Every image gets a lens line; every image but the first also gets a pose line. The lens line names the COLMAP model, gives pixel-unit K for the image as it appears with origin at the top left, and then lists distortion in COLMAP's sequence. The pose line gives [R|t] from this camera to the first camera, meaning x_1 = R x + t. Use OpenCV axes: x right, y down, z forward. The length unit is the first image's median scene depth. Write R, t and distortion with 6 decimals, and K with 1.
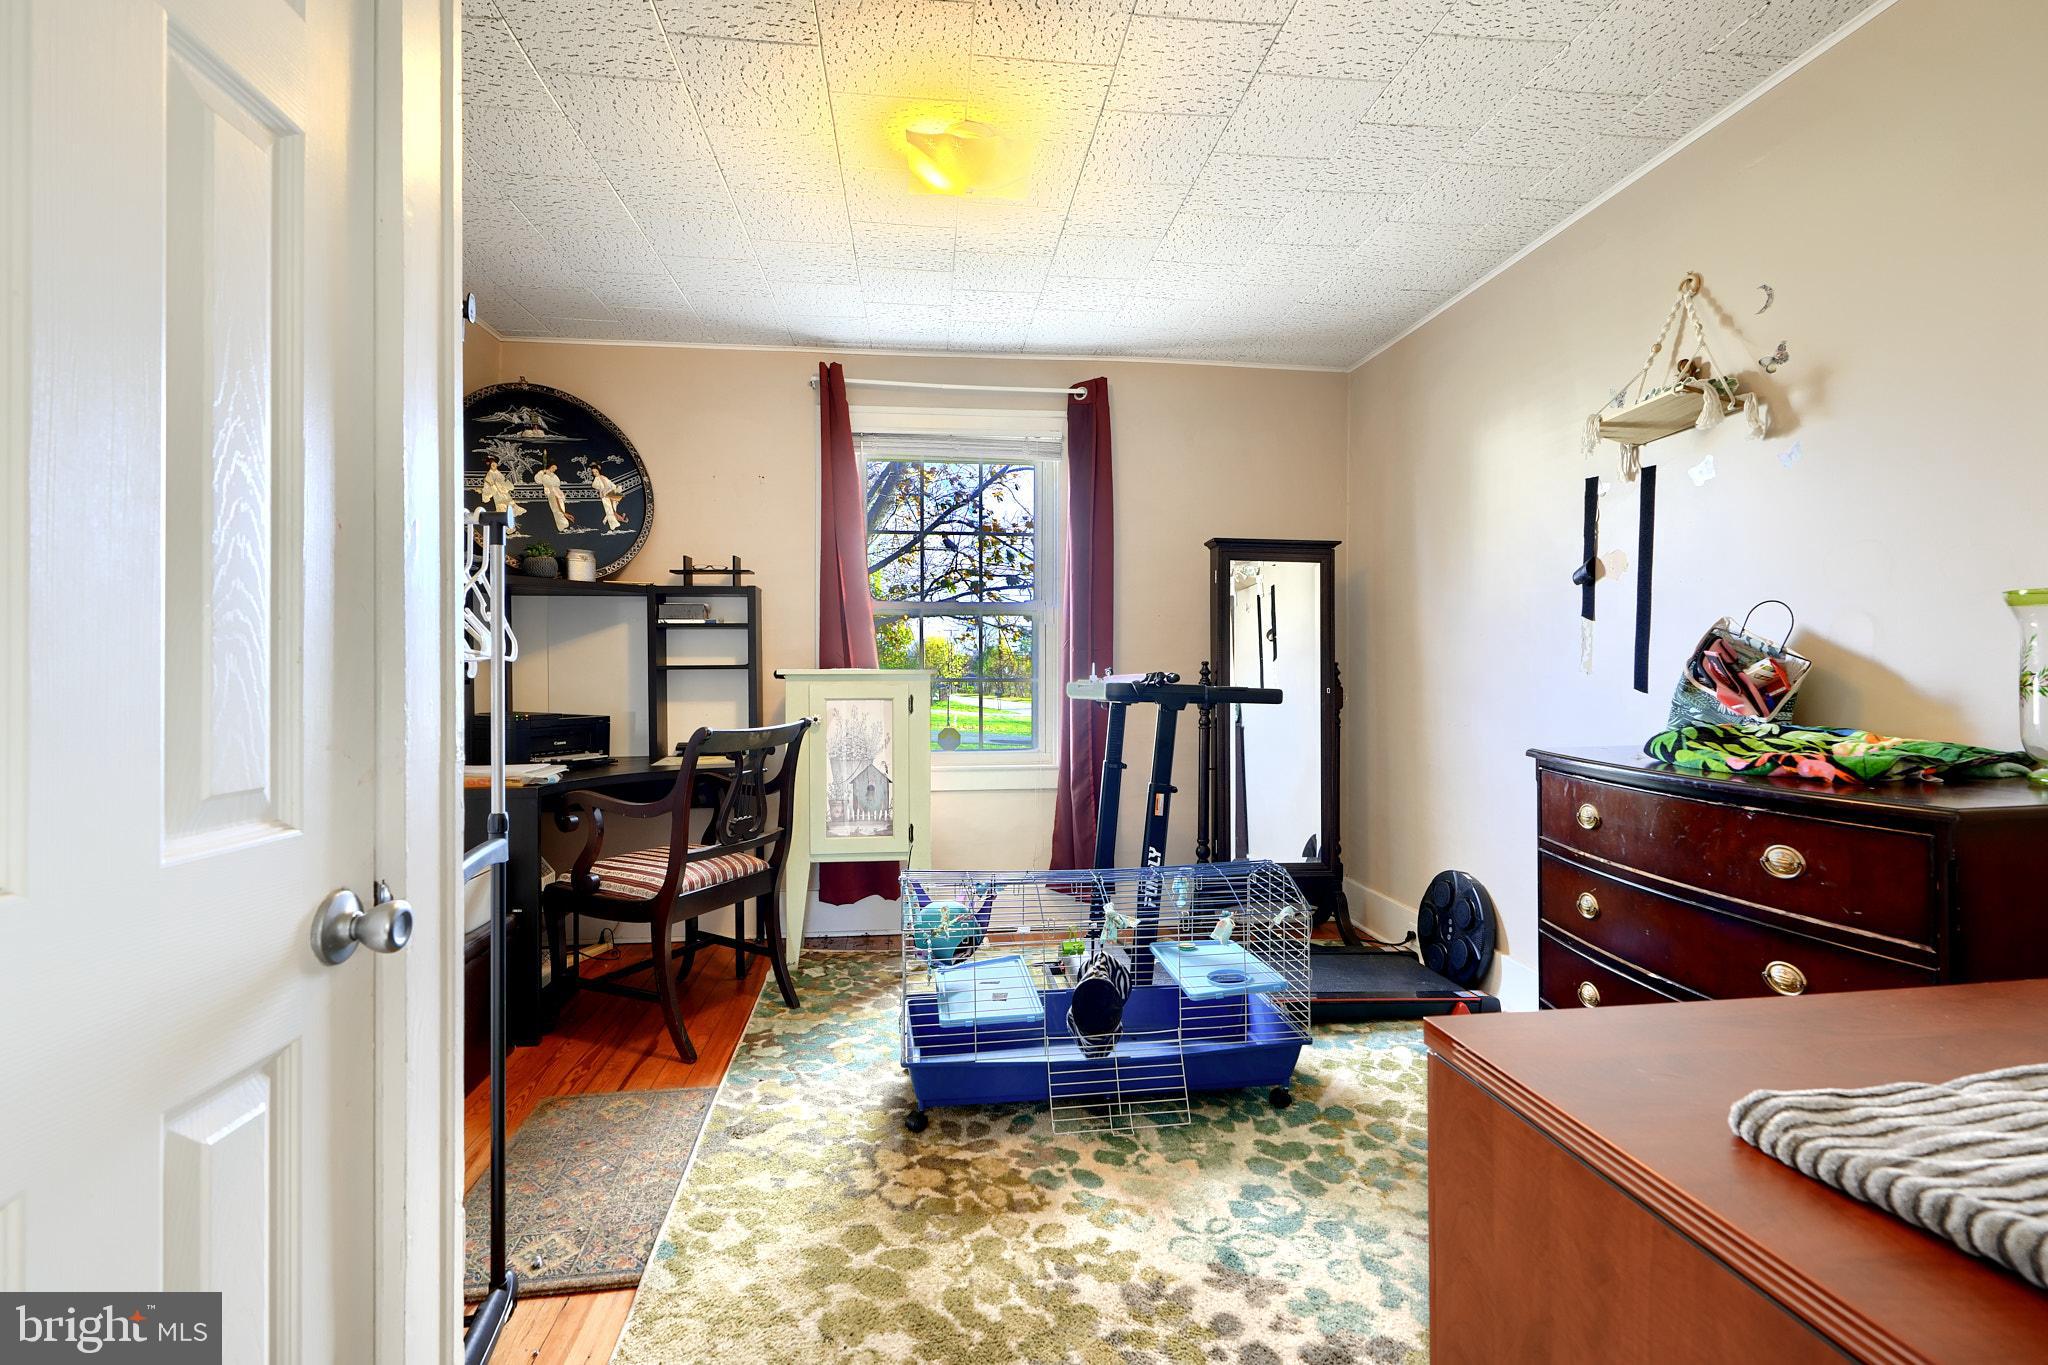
lens RADIAL K [[930.1, 0, 1024.0], [0, 930.1, 682.5], [0, 0, 1]] dist [0.000154, -0.000095]
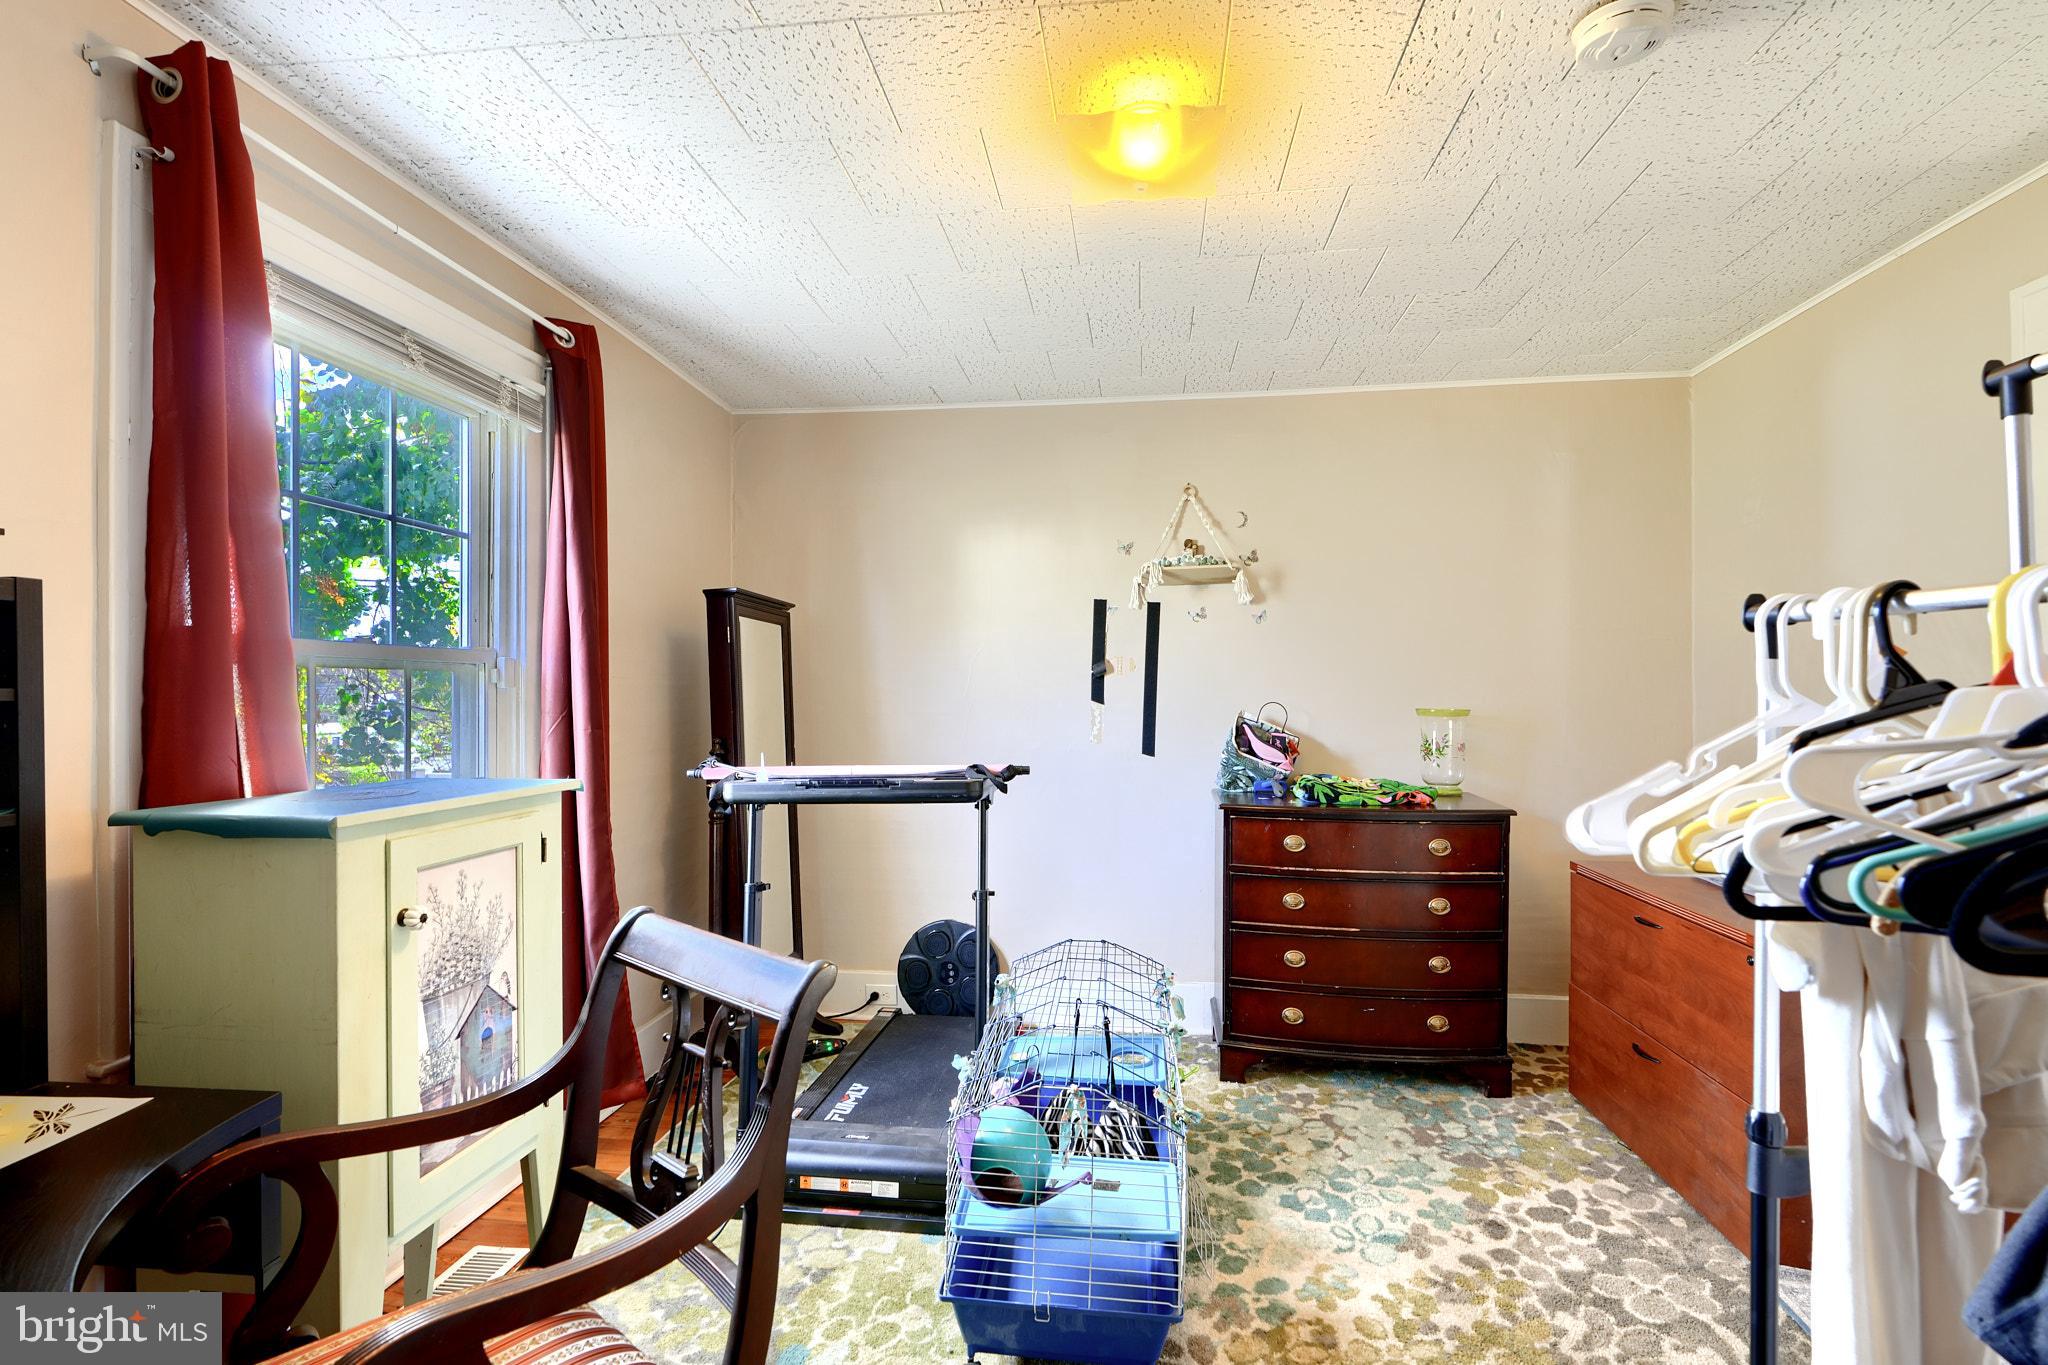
lens RADIAL K [[933.5, 0, 1037.7], [0, 933.5, 699.7], [0, 0, 1]] dist [0.000962, -0.000330]
pose [[0.229420, -0.004633, 0.973316, -0.885956], [0.013792, 0.999904, 0.001509, -0.091410], [-0.973230, 0.013078, 0.229462, 0.930554]]
